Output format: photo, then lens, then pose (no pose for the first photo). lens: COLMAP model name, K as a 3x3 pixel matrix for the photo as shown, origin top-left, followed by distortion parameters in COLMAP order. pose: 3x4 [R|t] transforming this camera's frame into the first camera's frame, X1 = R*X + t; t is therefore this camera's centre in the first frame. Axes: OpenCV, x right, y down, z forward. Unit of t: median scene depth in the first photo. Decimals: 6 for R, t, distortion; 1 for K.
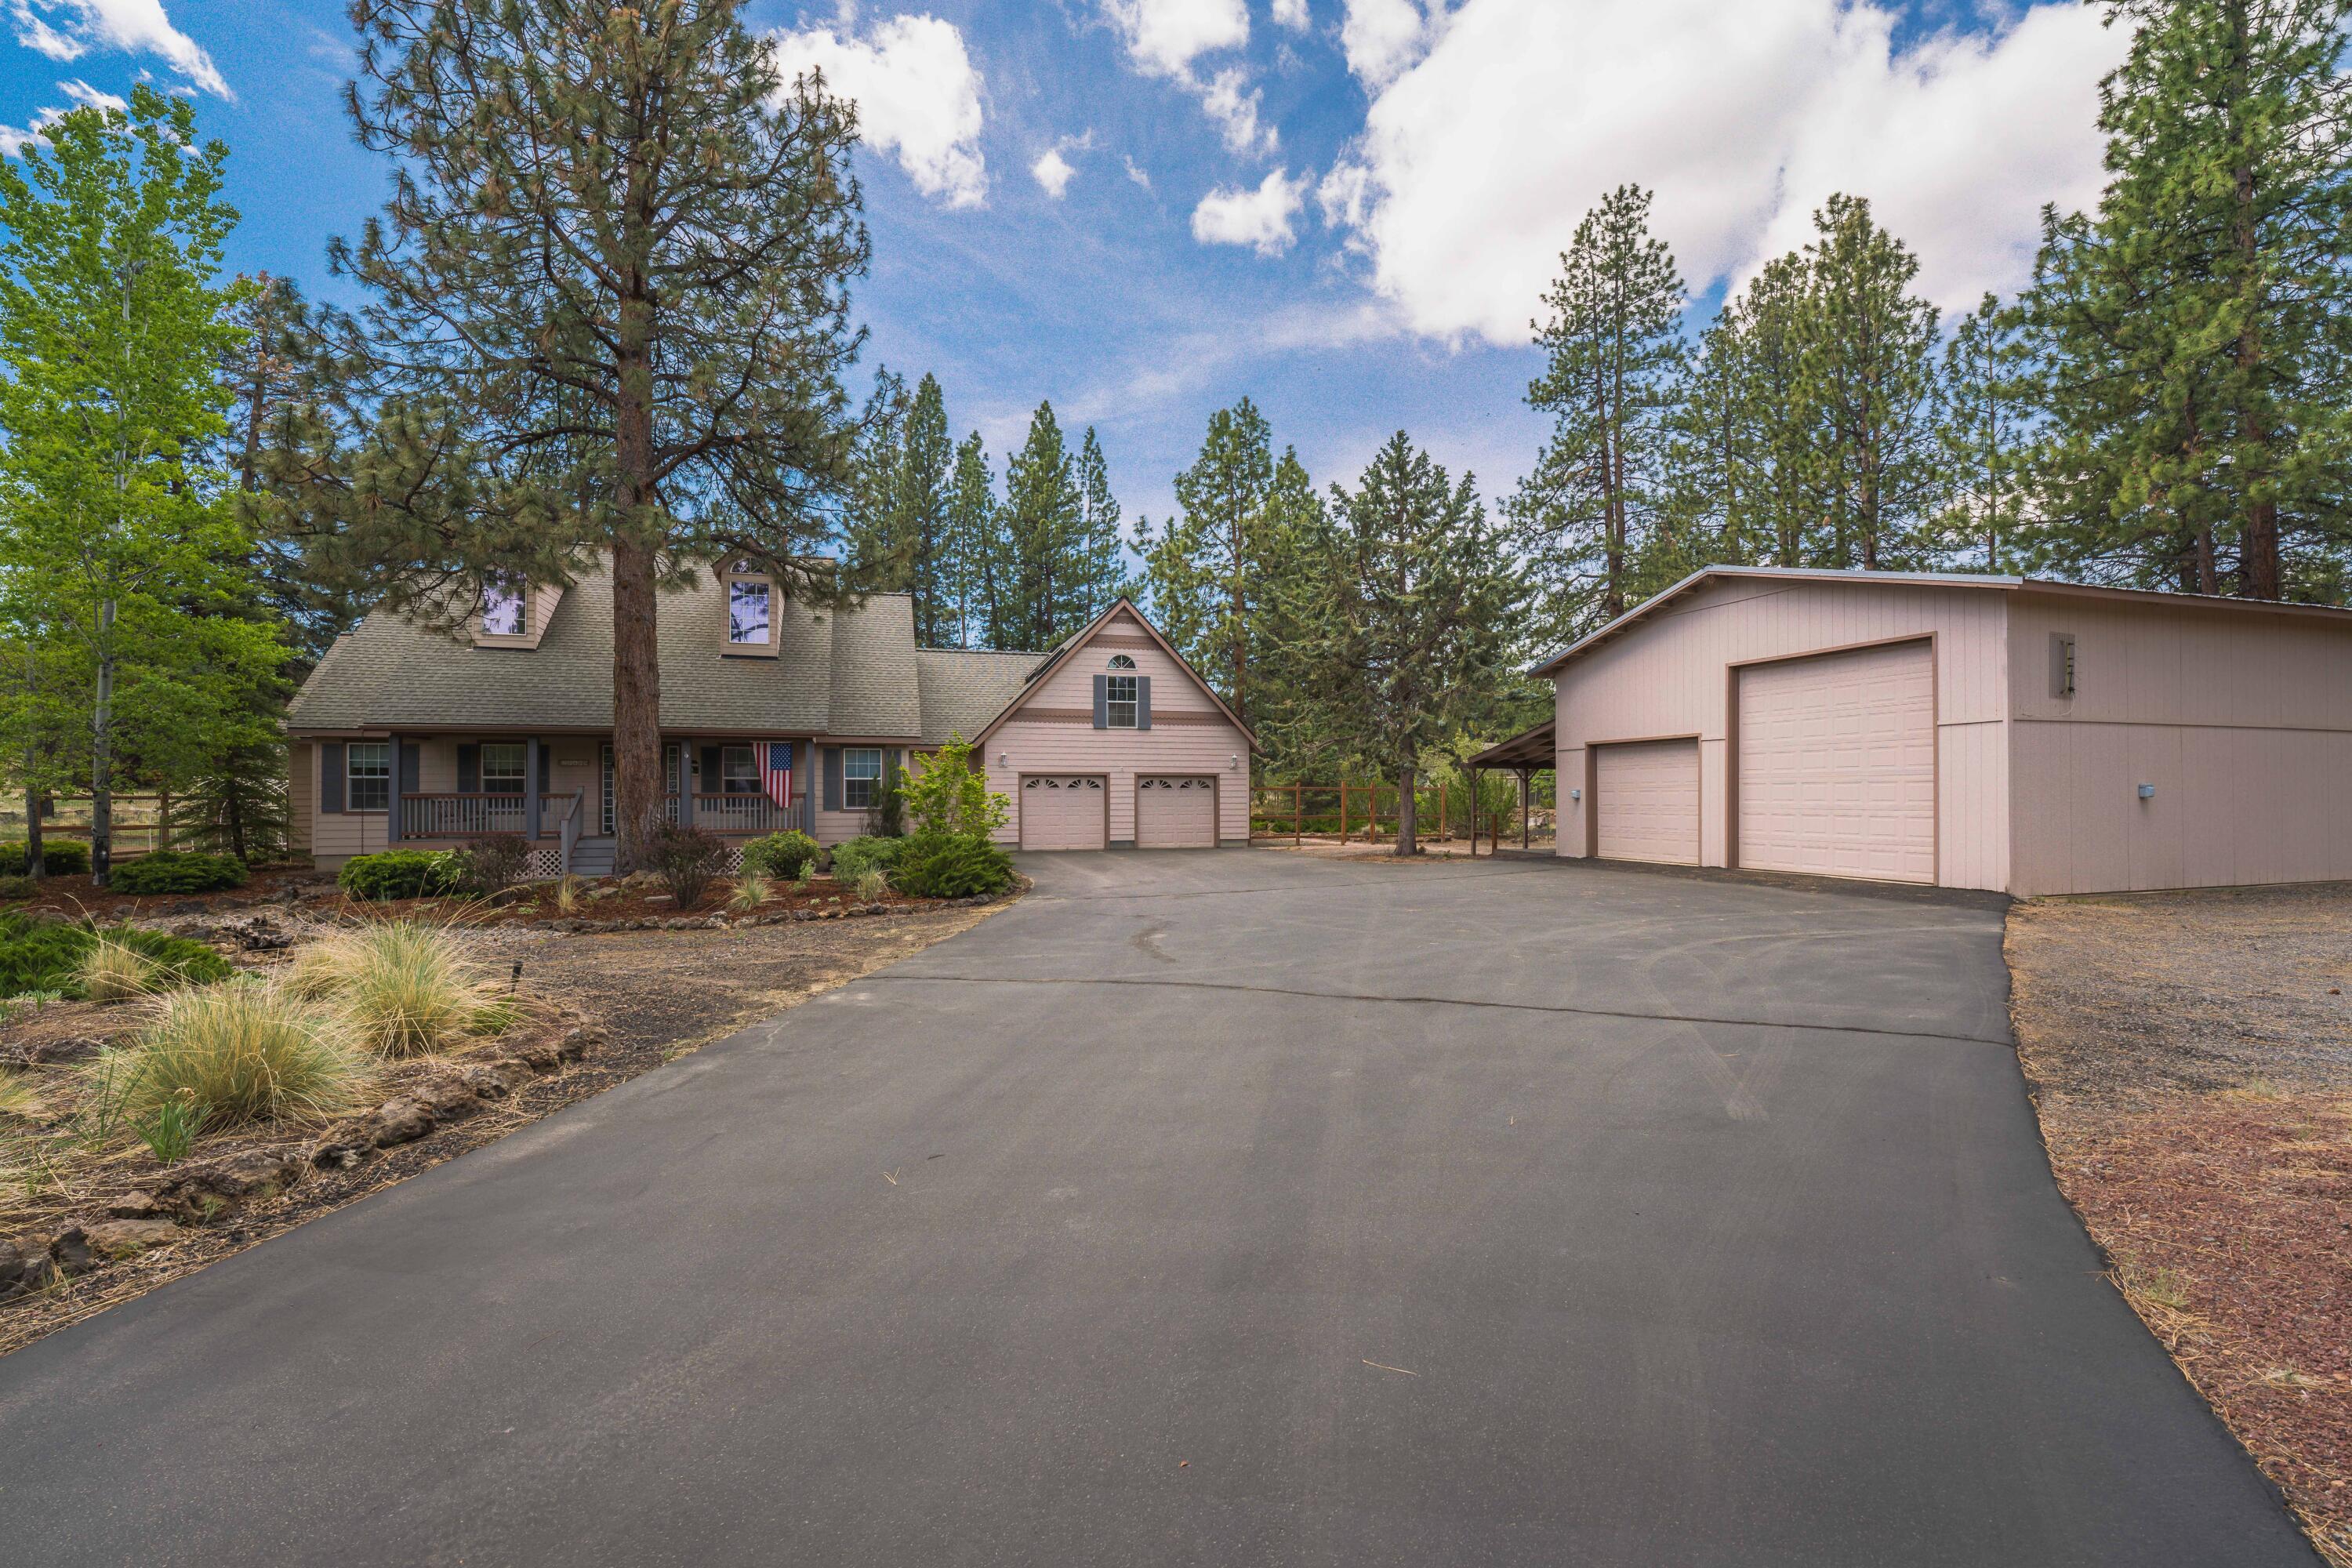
lens RADIAL K [[1003.7, 0, 1176.0], [0, 1003.7, 784.0], [0, 0, 1]] dist [-0.021501, 0.000031]
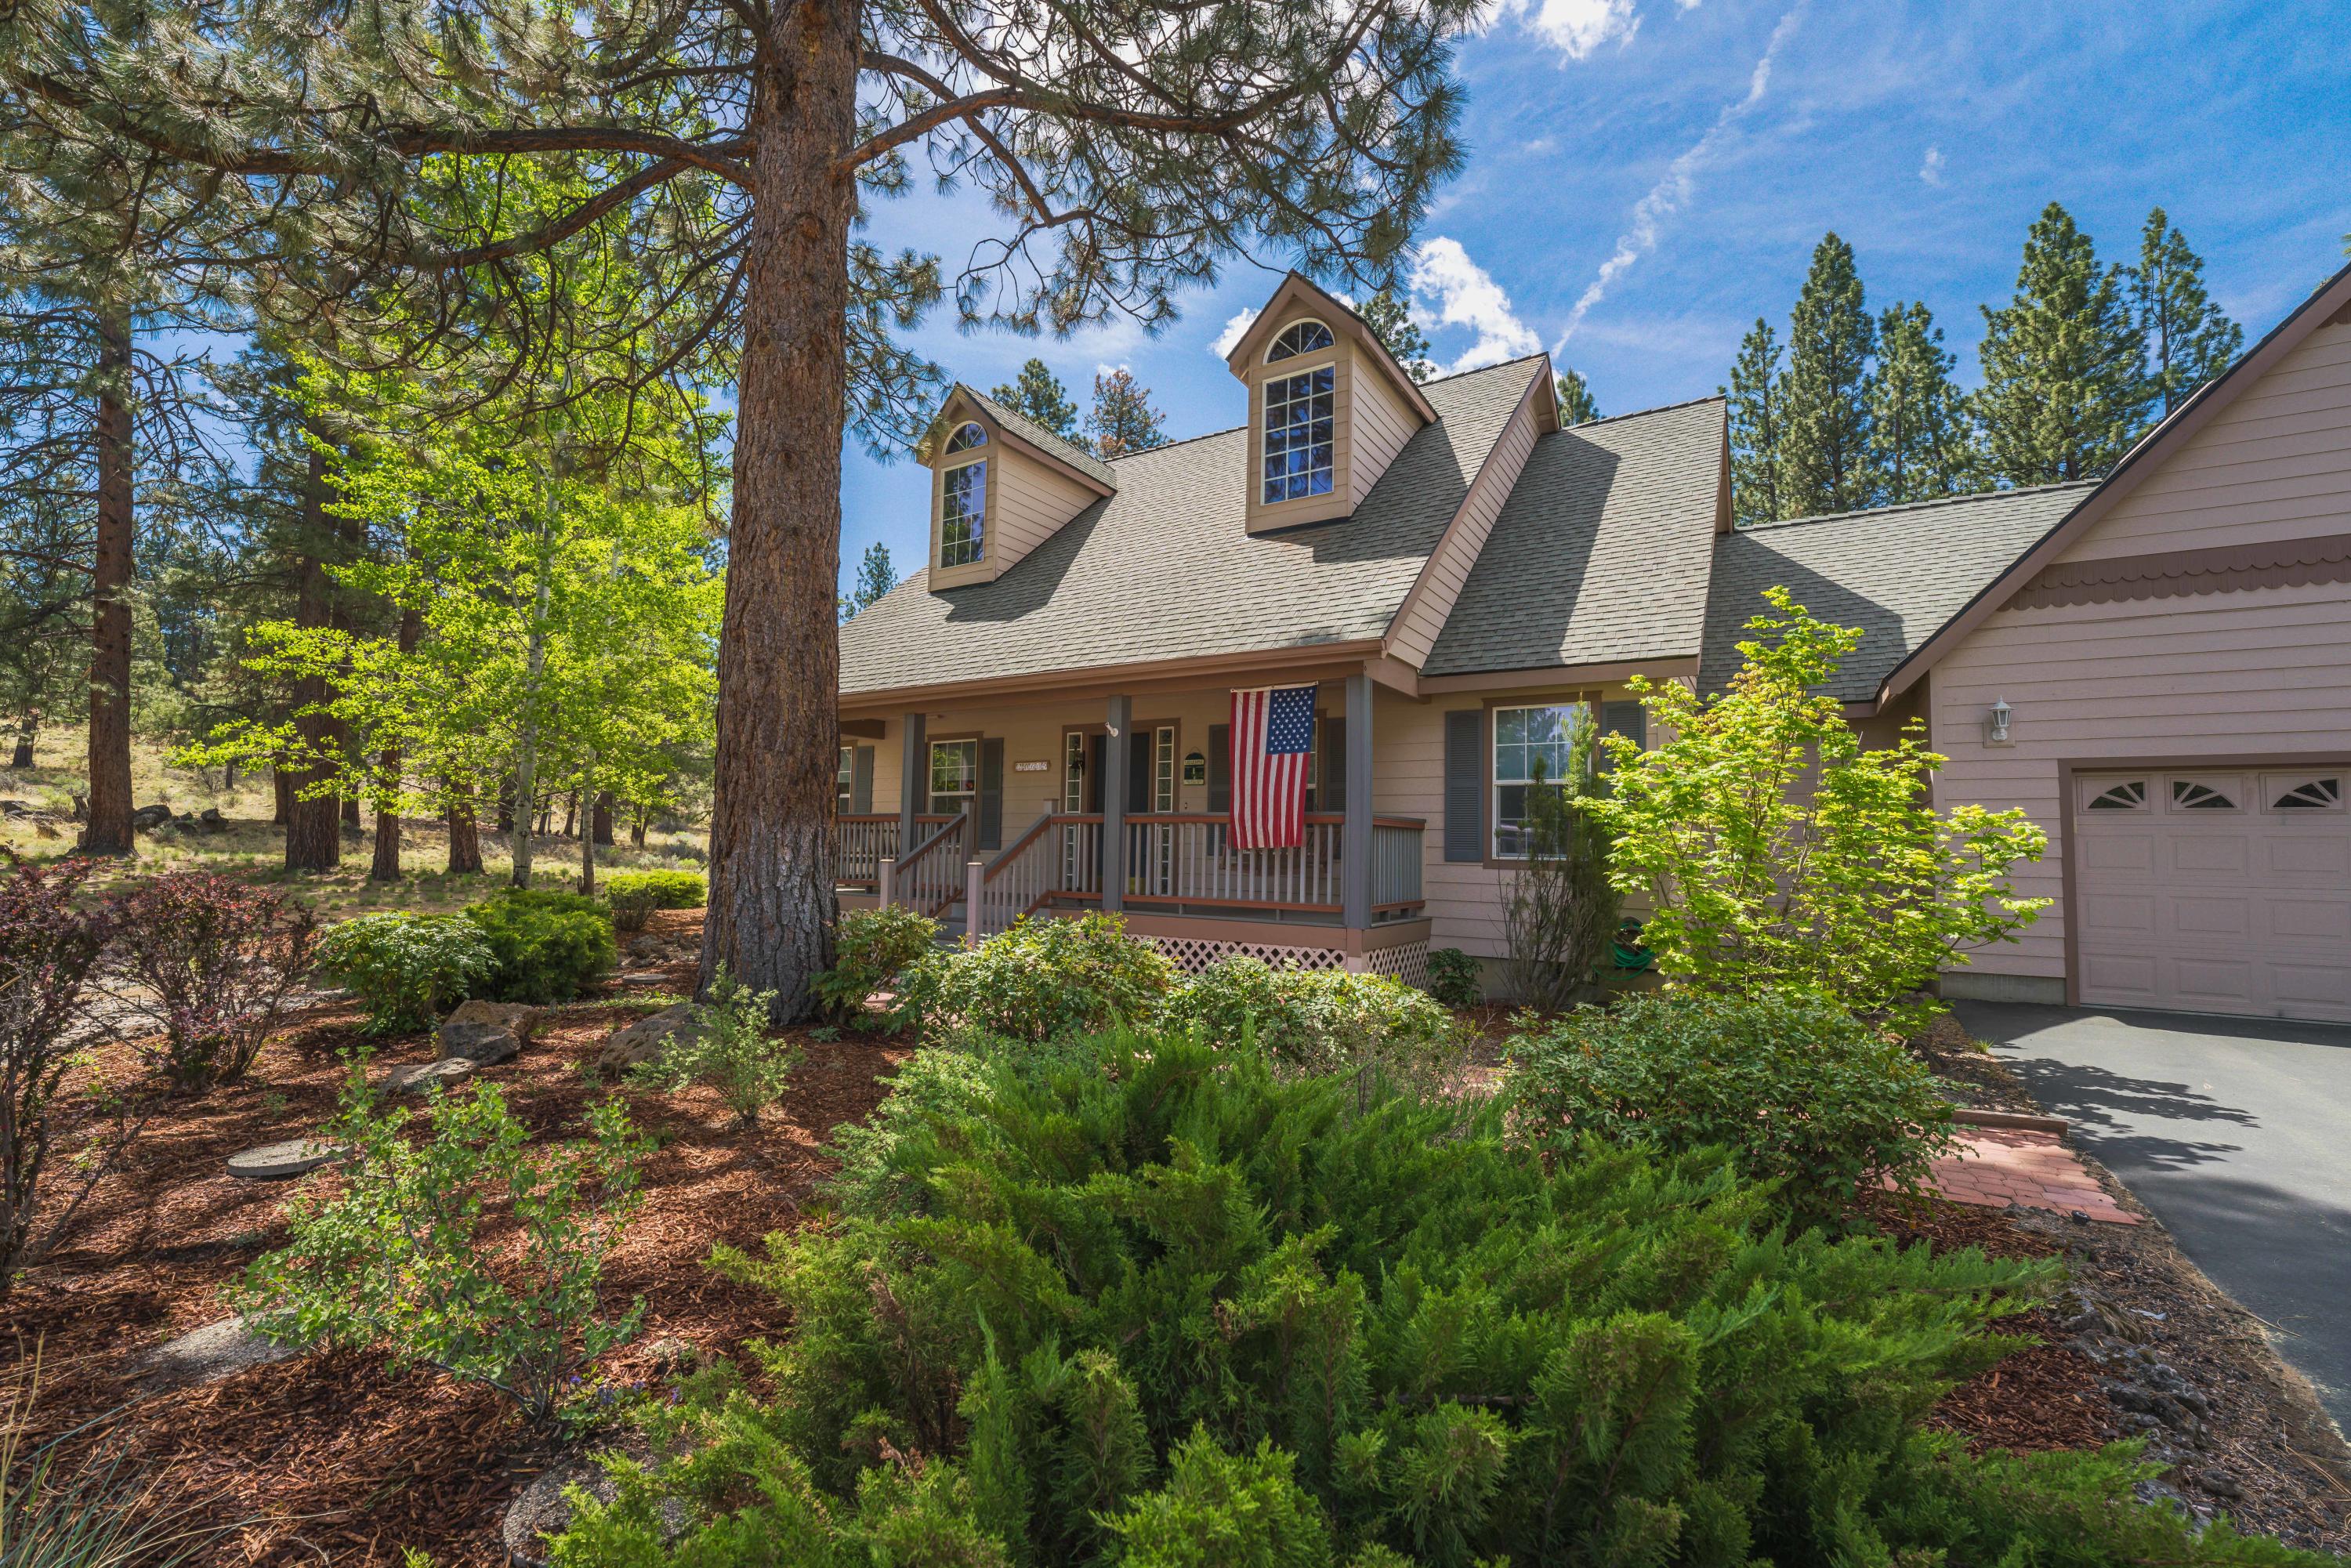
lens RADIAL K [[974.4, 0, 1172.5], [0, 974.4, 791.5], [0, 0, 1]] dist [-0.018390, 0.000613]
pose [[0.642231, -0.029584, -0.765940, -0.102651], [-0.010462, 0.998824, -0.047351, 0.015662], [0.766440, 0.038424, 0.641166, 0.578019]]
